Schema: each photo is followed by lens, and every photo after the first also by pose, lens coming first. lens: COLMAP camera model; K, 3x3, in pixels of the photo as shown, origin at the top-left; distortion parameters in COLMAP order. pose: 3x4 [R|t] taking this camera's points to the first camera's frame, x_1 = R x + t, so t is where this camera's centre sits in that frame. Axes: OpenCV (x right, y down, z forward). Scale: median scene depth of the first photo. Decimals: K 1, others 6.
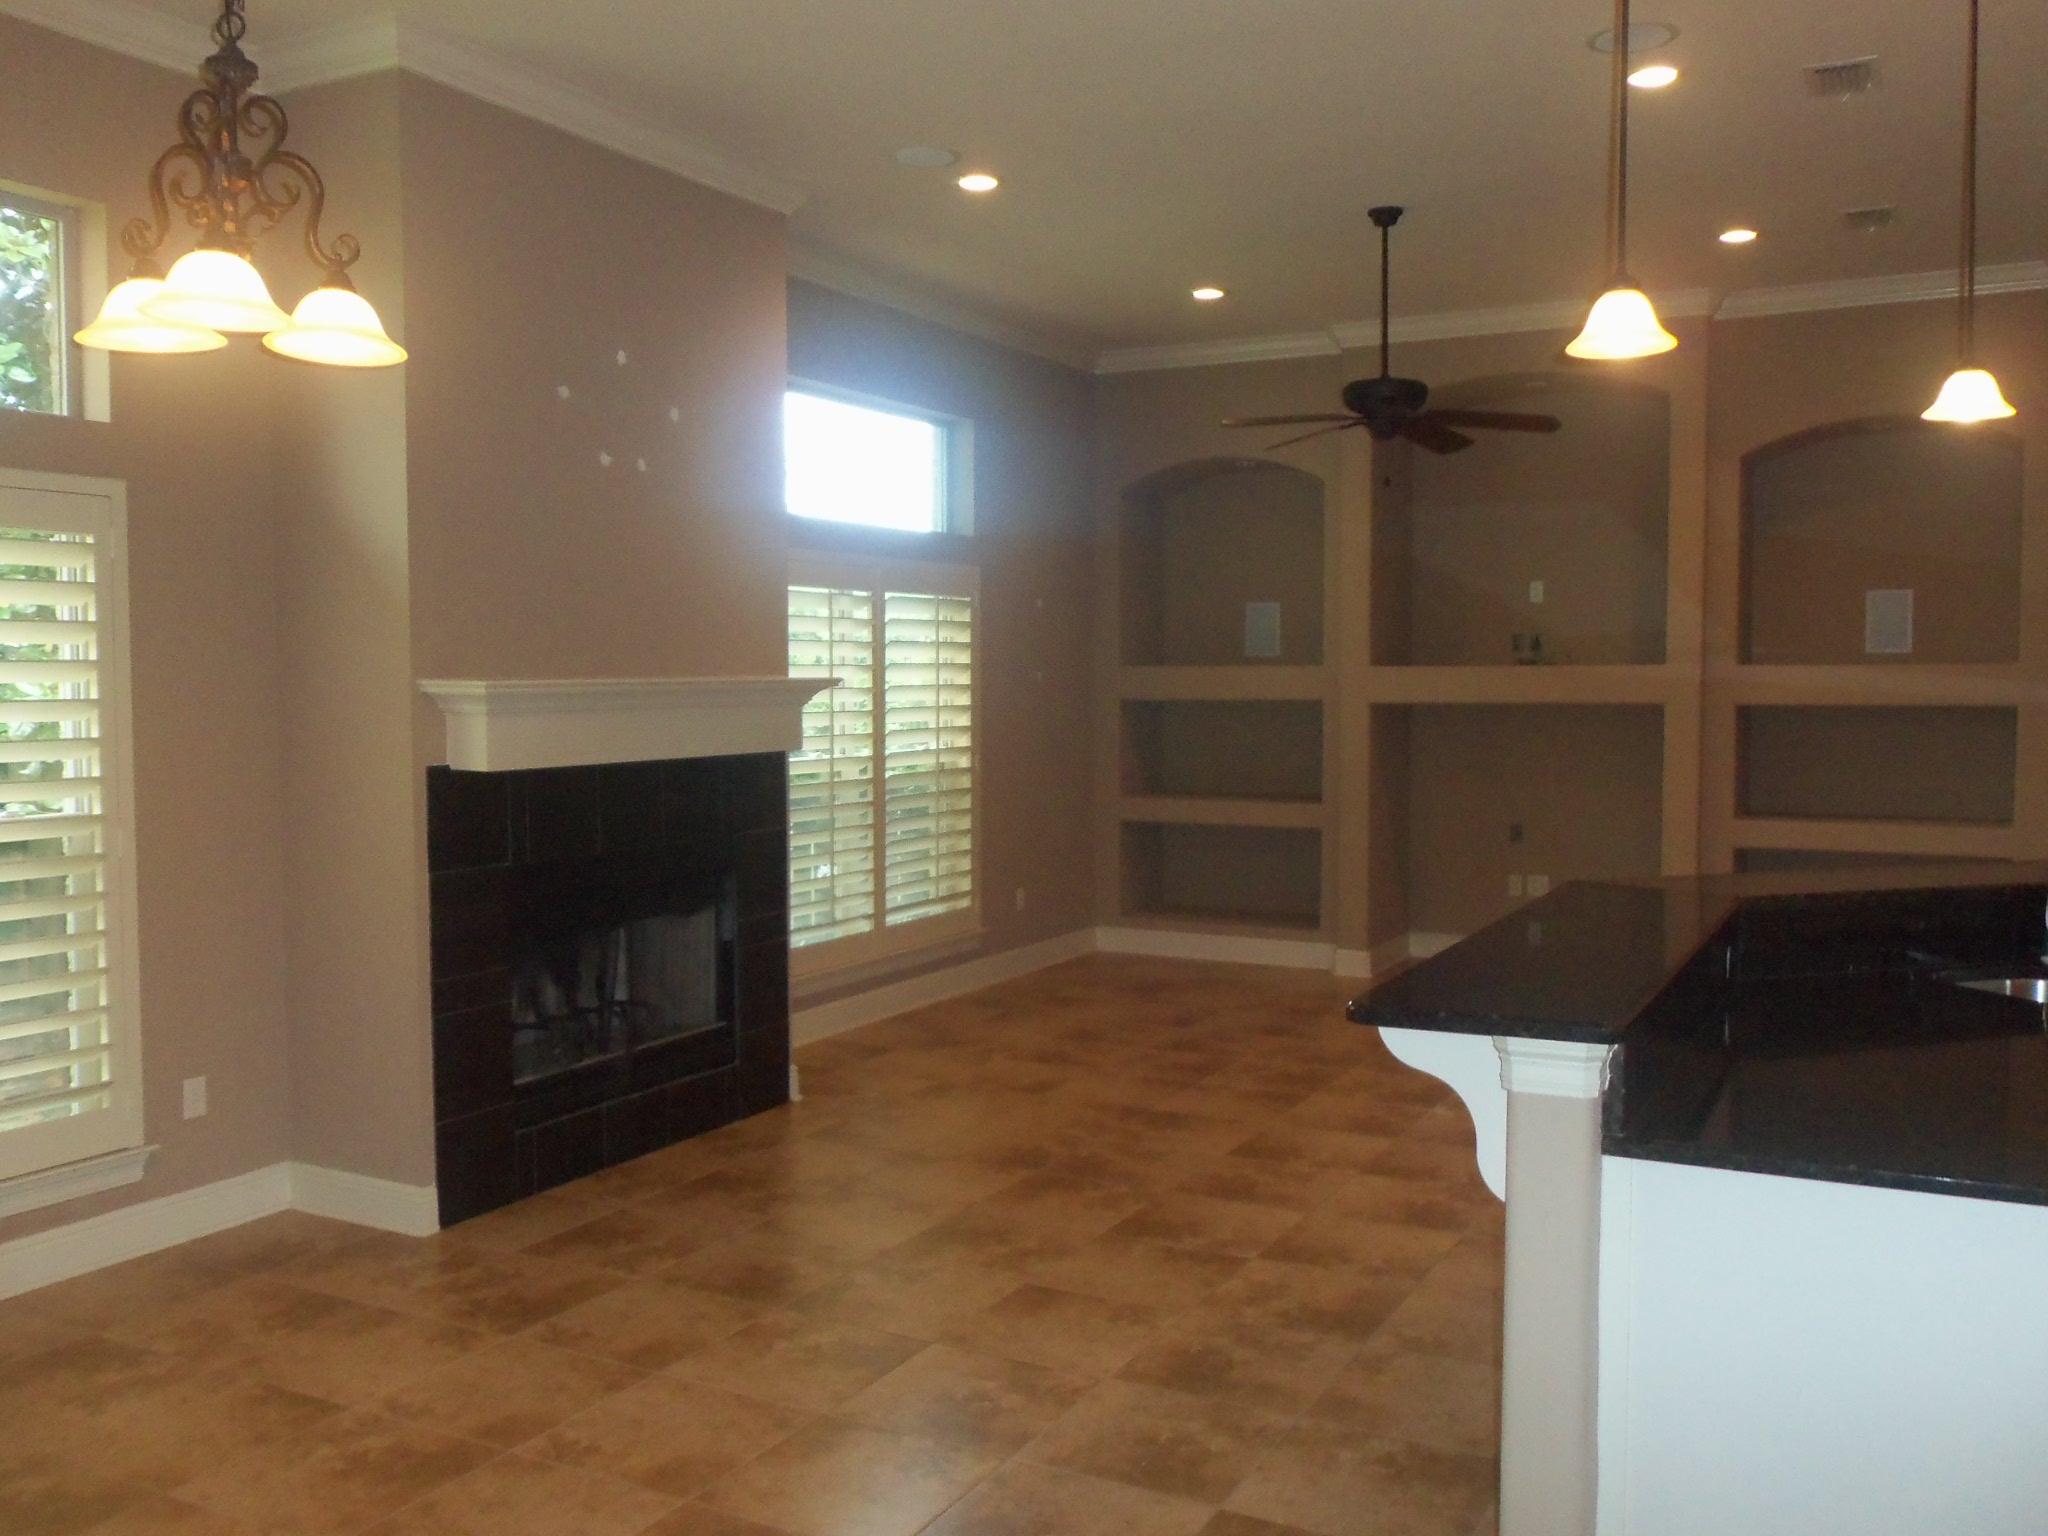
lens RADIAL K [[1730.5, 0, 1023.5], [0, 1730.5, 765.4], [0, 0, 1]] dist [-0.024163, 0.025001]
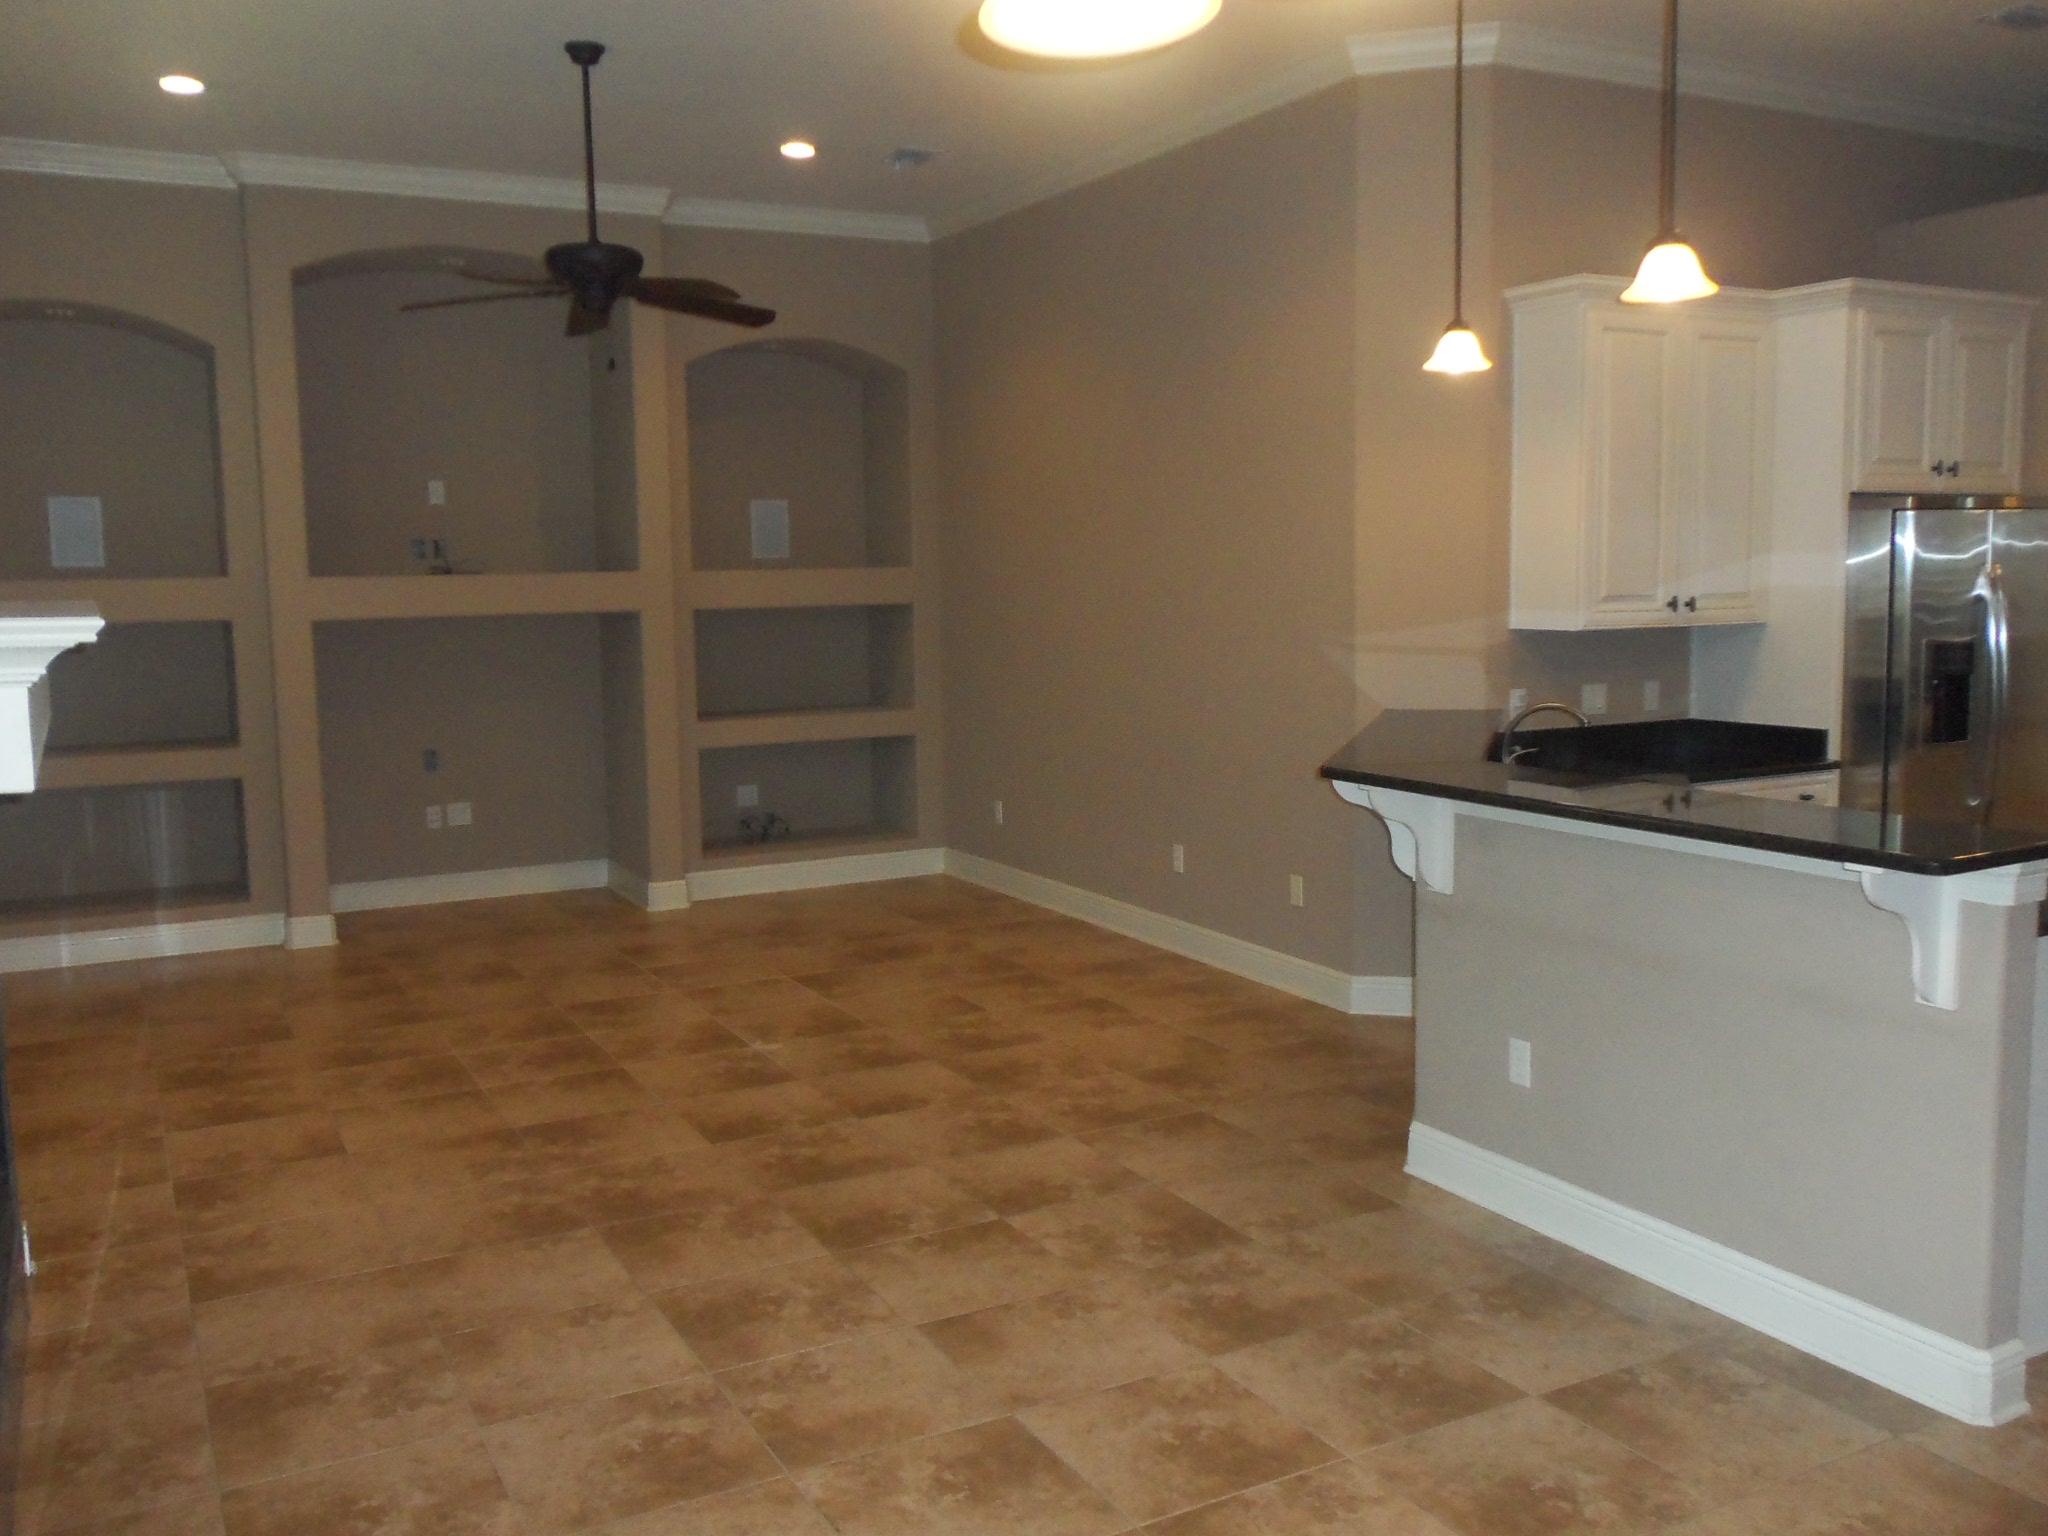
lens RADIAL K [[1730.5, 0, 1030.2], [0, 1730.5, 772.2], [0, 0, 1]] dist [-0.024163, 0.025001]
pose [[0.549210, -0.105390, 0.829012, -0.556519], [0.057195, 0.994430, 0.088528, -0.030765], [-0.833725, -0.001205, 0.552179, 0.440066]]
